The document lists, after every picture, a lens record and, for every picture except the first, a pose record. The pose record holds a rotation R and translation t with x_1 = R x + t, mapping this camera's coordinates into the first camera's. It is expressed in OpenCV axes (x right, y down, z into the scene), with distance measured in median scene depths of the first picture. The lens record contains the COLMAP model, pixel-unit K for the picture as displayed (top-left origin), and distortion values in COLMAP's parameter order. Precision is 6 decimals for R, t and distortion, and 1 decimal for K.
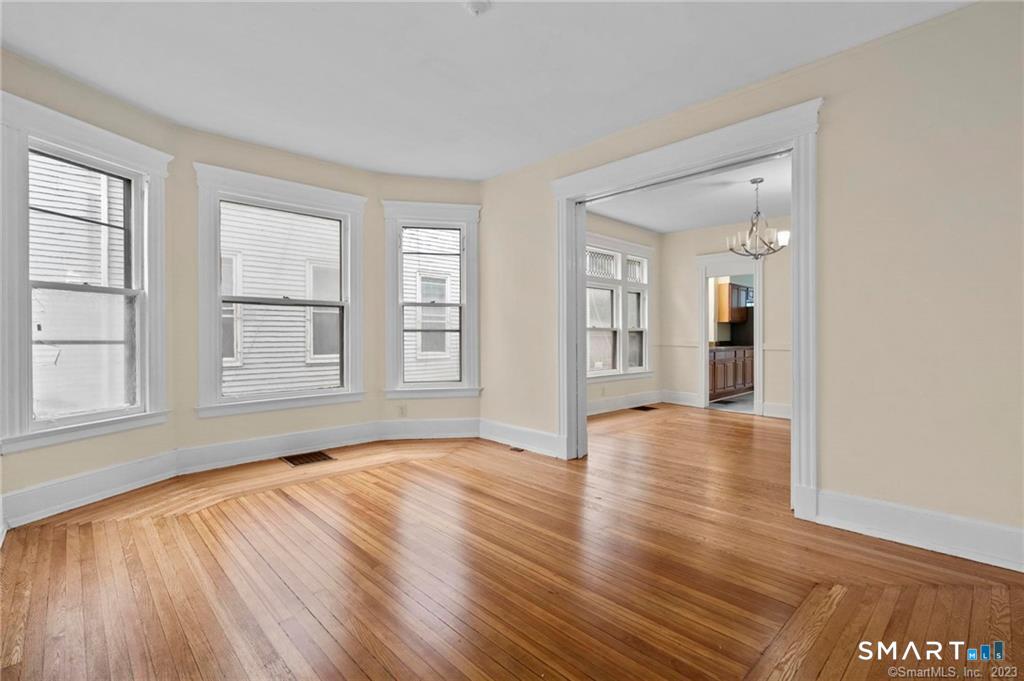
lens RADIAL K [[467.5, 0, 506.8], [0, 467.5, 341.5], [0, 0, 1]] dist [0.002836, 0.000684]
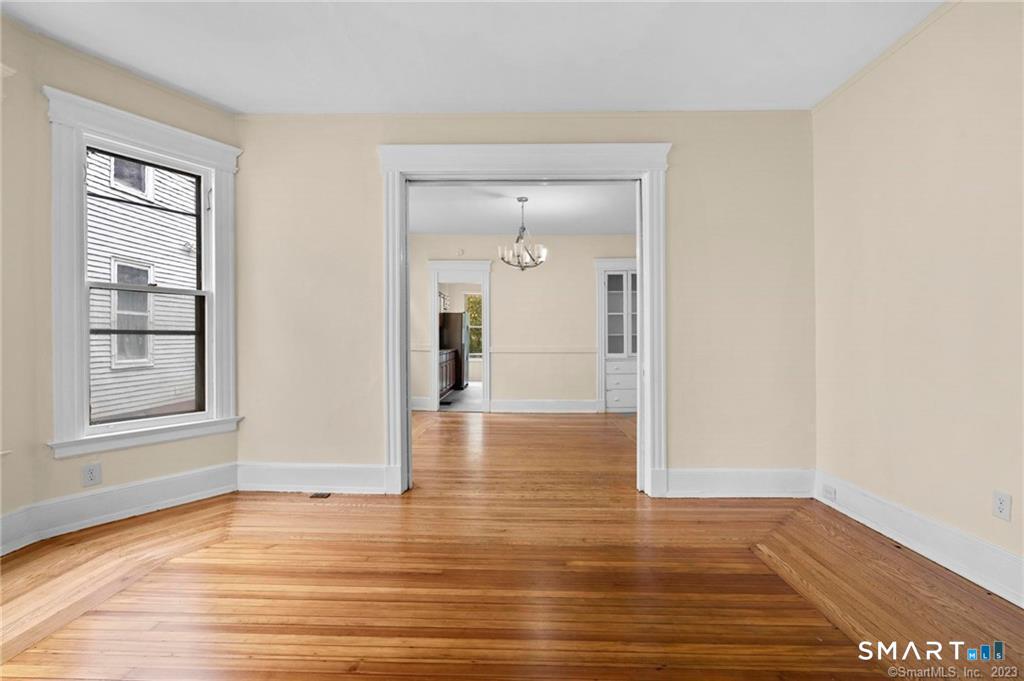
lens RADIAL K [[462.6, 0, 508.0], [0, 462.6, 339.0], [0, 0, 1]] dist [-0.003800, 0.000966]
pose [[0.707524, 0.000647, 0.706689, -0.313055], [0.008247, 0.999924, -0.009172, -0.006038], [-0.706641, 0.012317, 0.707465, 0.308657]]
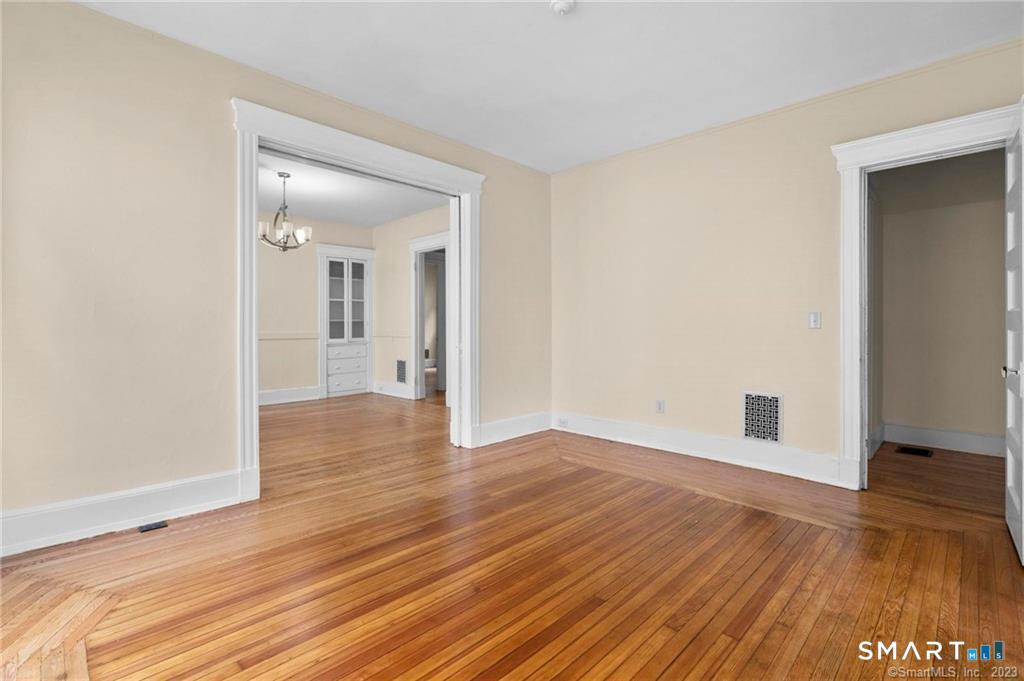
lens RADIAL K [[473.3, 0, 504.7], [0, 473.3, 322.5], [0, 0, 1]] dist [-0.001591, 0.000715]
pose [[-0.024501, 0.006884, 0.999676, -0.621181], [0.010845, 0.999919, -0.006620, -0.007751], [-0.999641, 0.010679, -0.024574, 0.653756]]
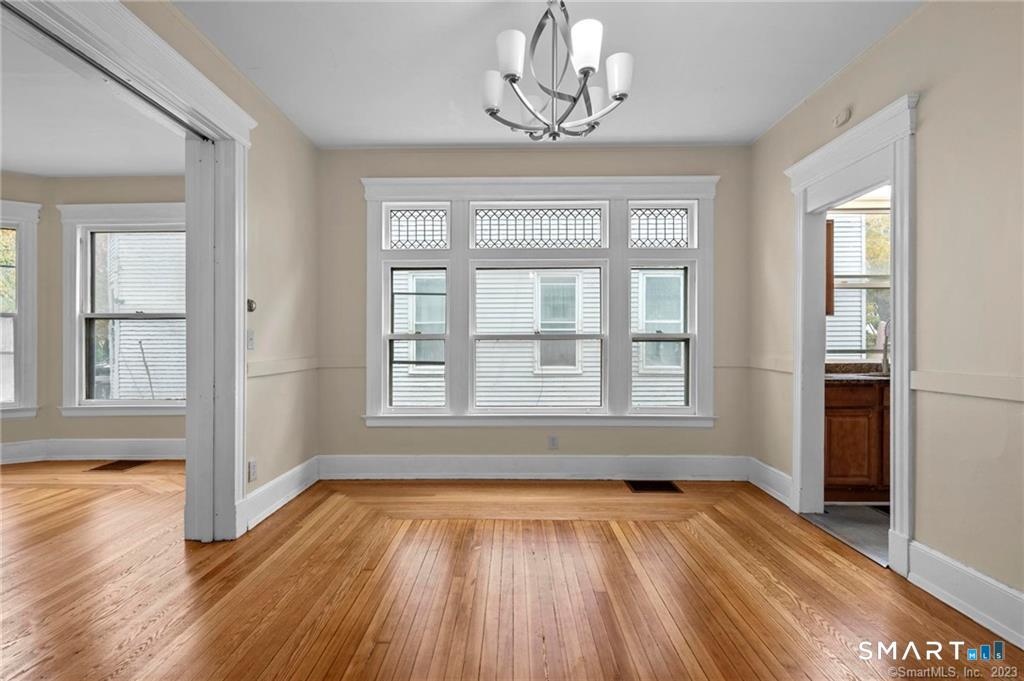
lens RADIAL K [[467.8, 0, 511.1], [0, 467.8, 349.9], [0, 0, 1]] dist [-0.003940, -0.000080]
pose [[0.716089, 0.005207, -0.697989, 0.921094], [-0.008311, 0.999965, -0.001068, -0.013886], [0.697959, 0.006566, 0.716108, 0.862256]]
